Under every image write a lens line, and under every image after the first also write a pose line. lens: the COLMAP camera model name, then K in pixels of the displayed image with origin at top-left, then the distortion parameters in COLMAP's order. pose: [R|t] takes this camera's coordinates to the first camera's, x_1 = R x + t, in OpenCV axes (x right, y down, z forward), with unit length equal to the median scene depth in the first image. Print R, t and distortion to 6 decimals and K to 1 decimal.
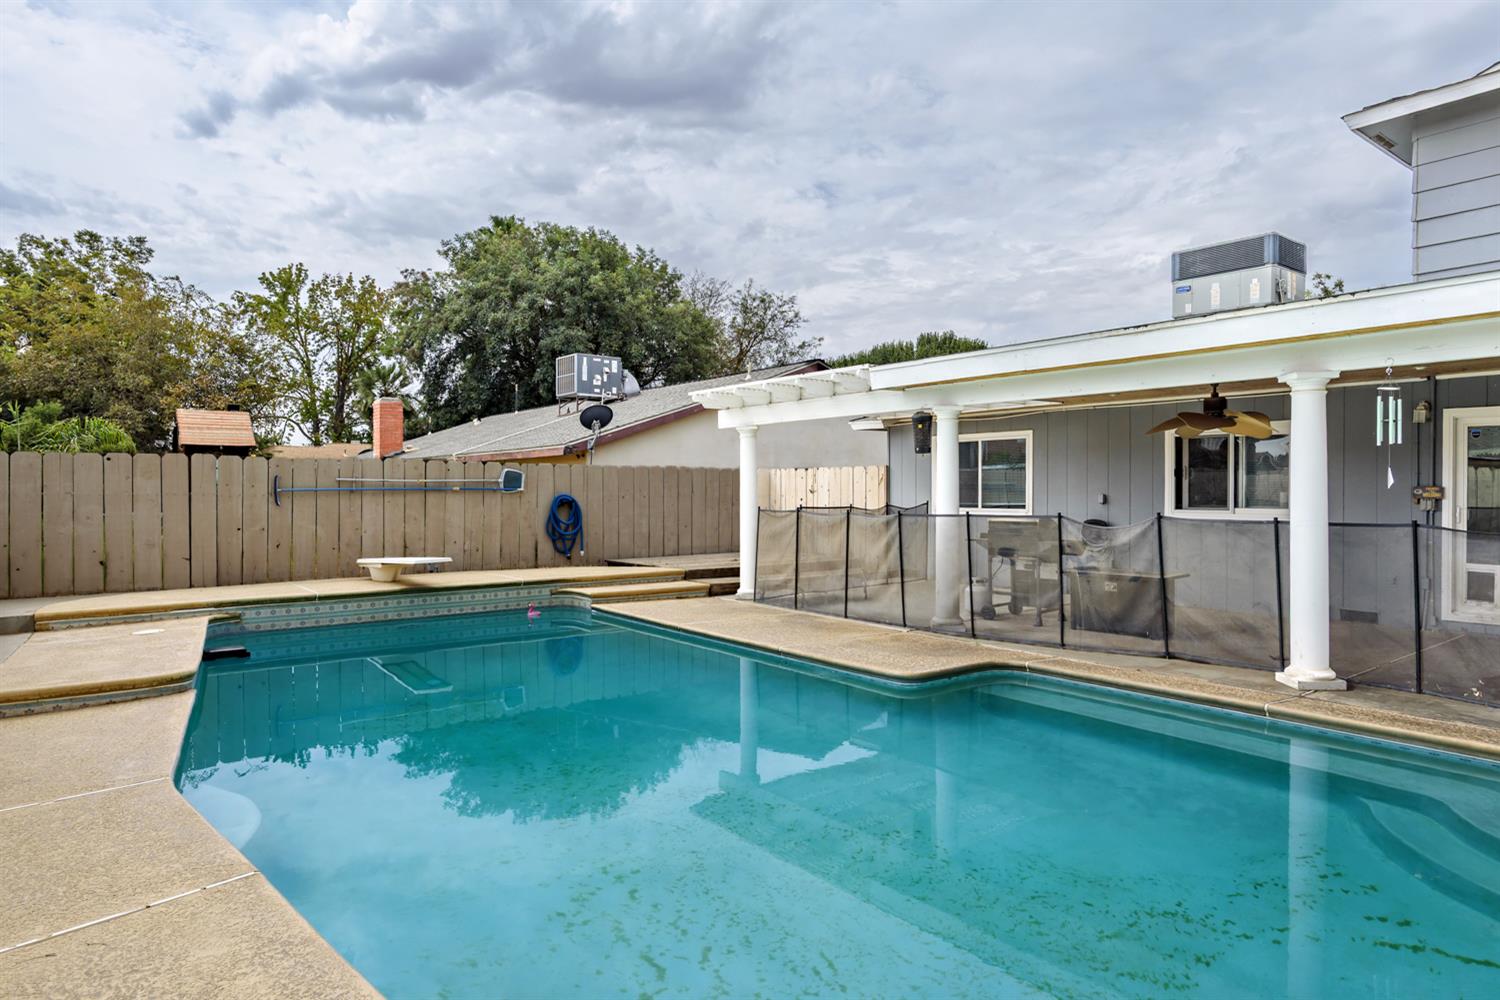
lens RADIAL K [[870.7, 0, 685.2], [0, 870.7, 501.4], [0, 0, 1]] dist [0.001459, 0.000442]
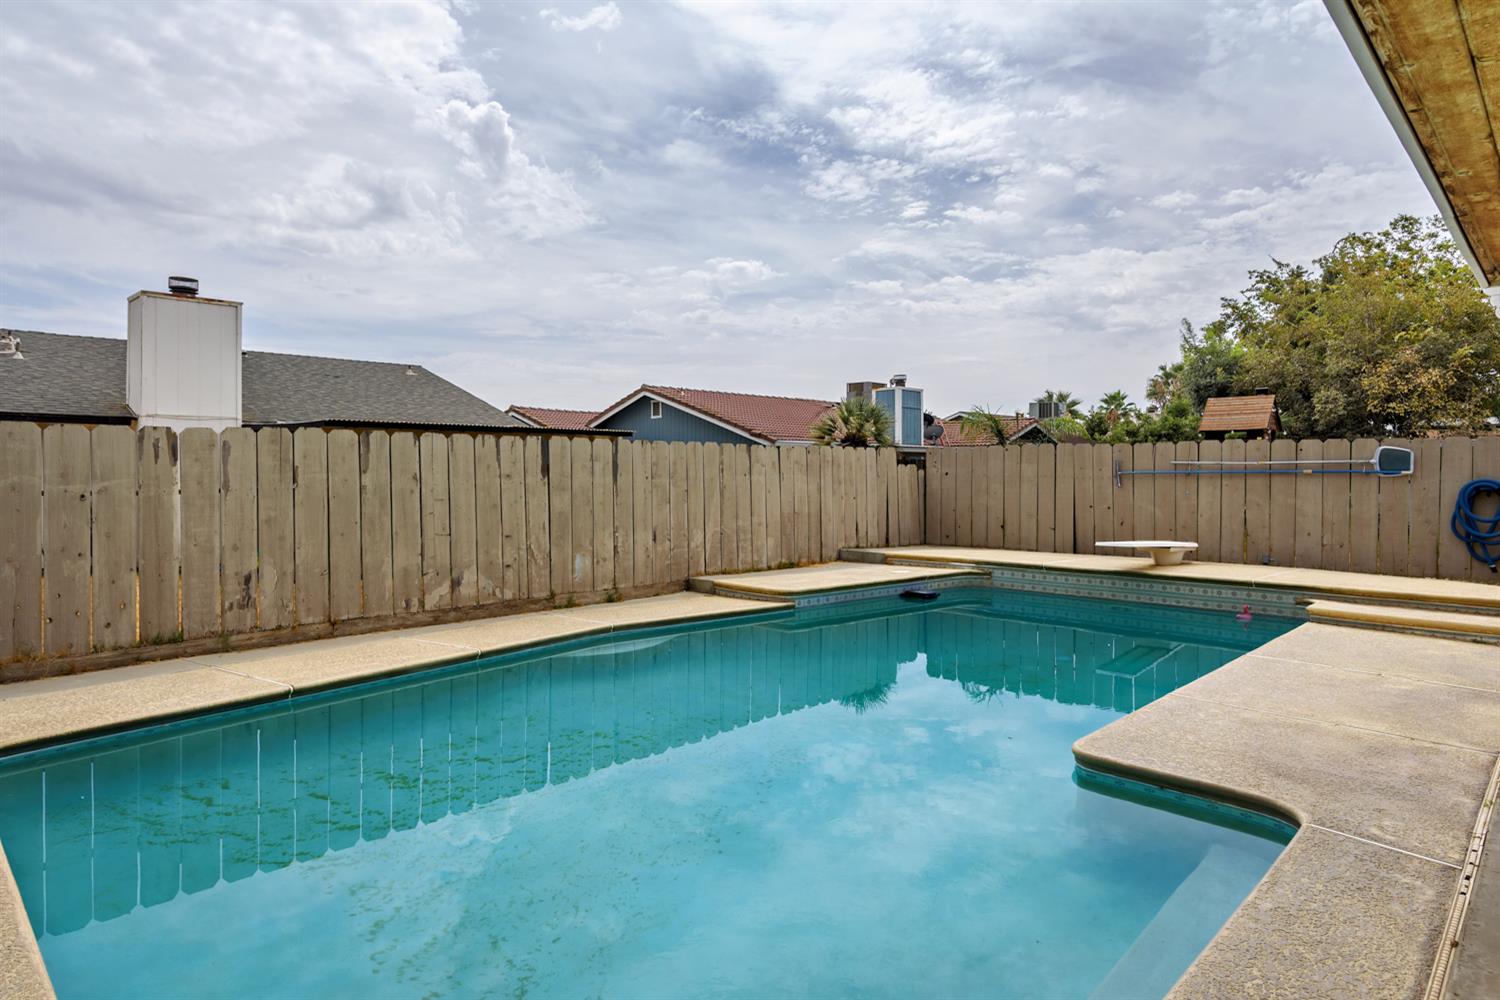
lens RADIAL K [[847.2, 0, 808.2], [0, 847.2, 494.4], [0, 0, 1]] dist [-0.002593, -0.000440]
pose [[0.209908, 0.027280, -0.977341, 0.437451], [-0.011523, 0.999610, 0.025427, -0.007528], [0.977653, 0.005924, 0.210140, 0.338713]]
